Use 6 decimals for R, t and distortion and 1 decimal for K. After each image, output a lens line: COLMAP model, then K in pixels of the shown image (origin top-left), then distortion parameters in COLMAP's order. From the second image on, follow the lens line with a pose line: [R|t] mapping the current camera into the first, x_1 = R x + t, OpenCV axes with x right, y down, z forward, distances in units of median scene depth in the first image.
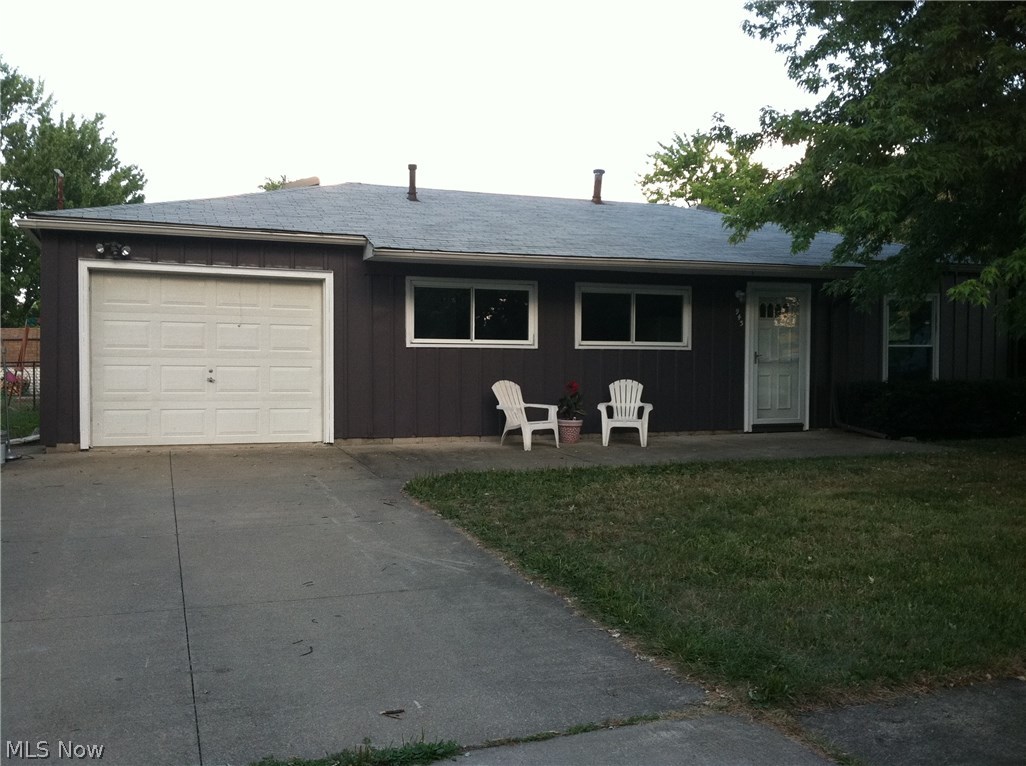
lens RADIAL K [[971.4, 0, 513.0], [0, 971.4, 383.0], [0, 0, 1]] dist [0.015597, -0.089833]
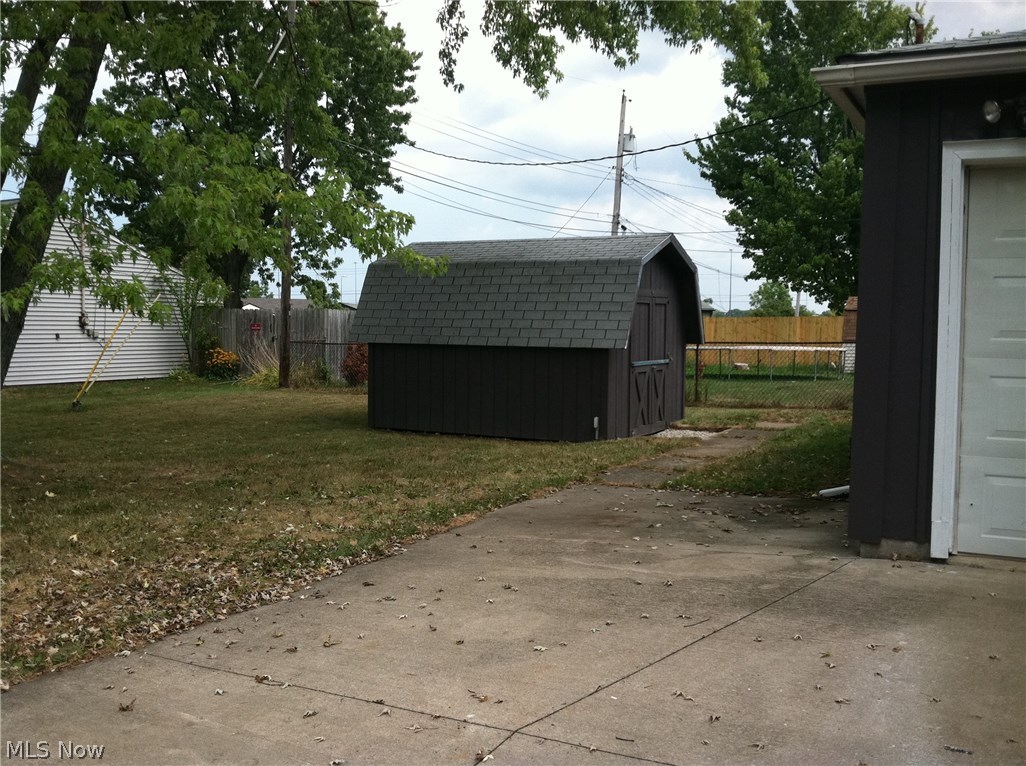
lens RADIAL K [[971.4, 0, 513.0], [0, 971.4, 383.0], [0, 0, 1]] dist [0.015597, -0.089833]
pose [[0.661901, 0.048018, -0.748052, -0.204712], [-0.023636, 0.998787, 0.043199, -0.026677], [0.749219, -0.010913, 0.662233, 0.474981]]
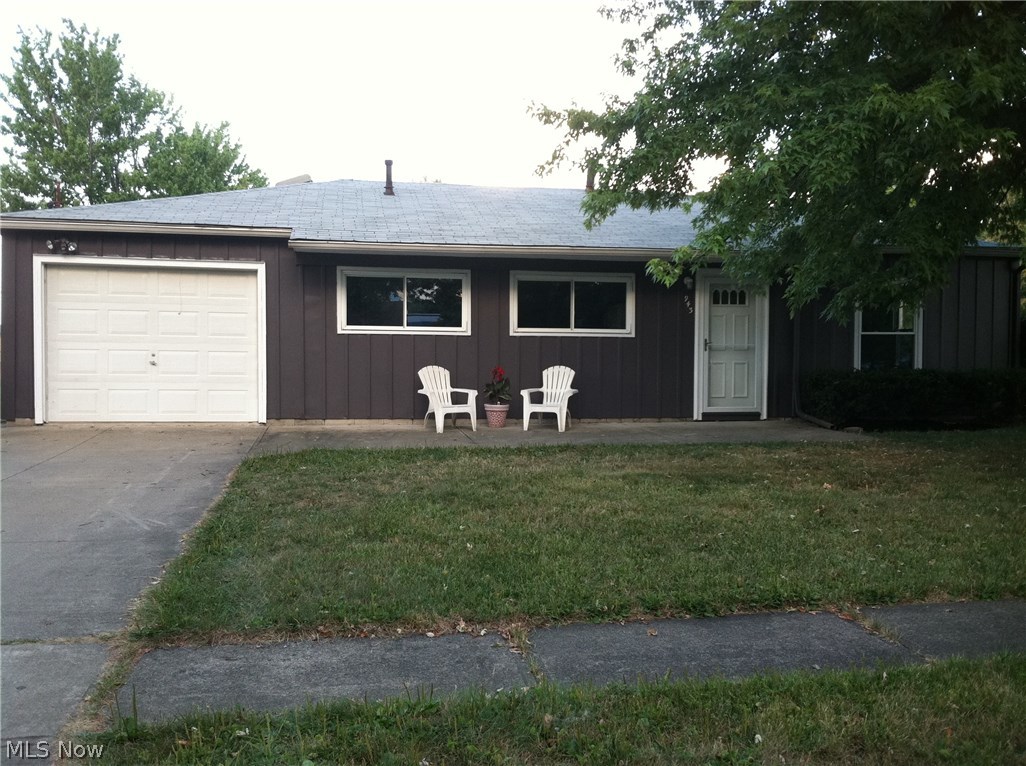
lens RADIAL K [[971.4, 0, 513.0], [0, 971.4, 383.0], [0, 0, 1]] dist [0.015597, -0.089833]
pose [[0.983566, 0.008301, -0.180355, 0.263221], [-0.007350, 0.999955, 0.005940, 0.008984], [0.180397, -0.004517, 0.983584, -0.003877]]
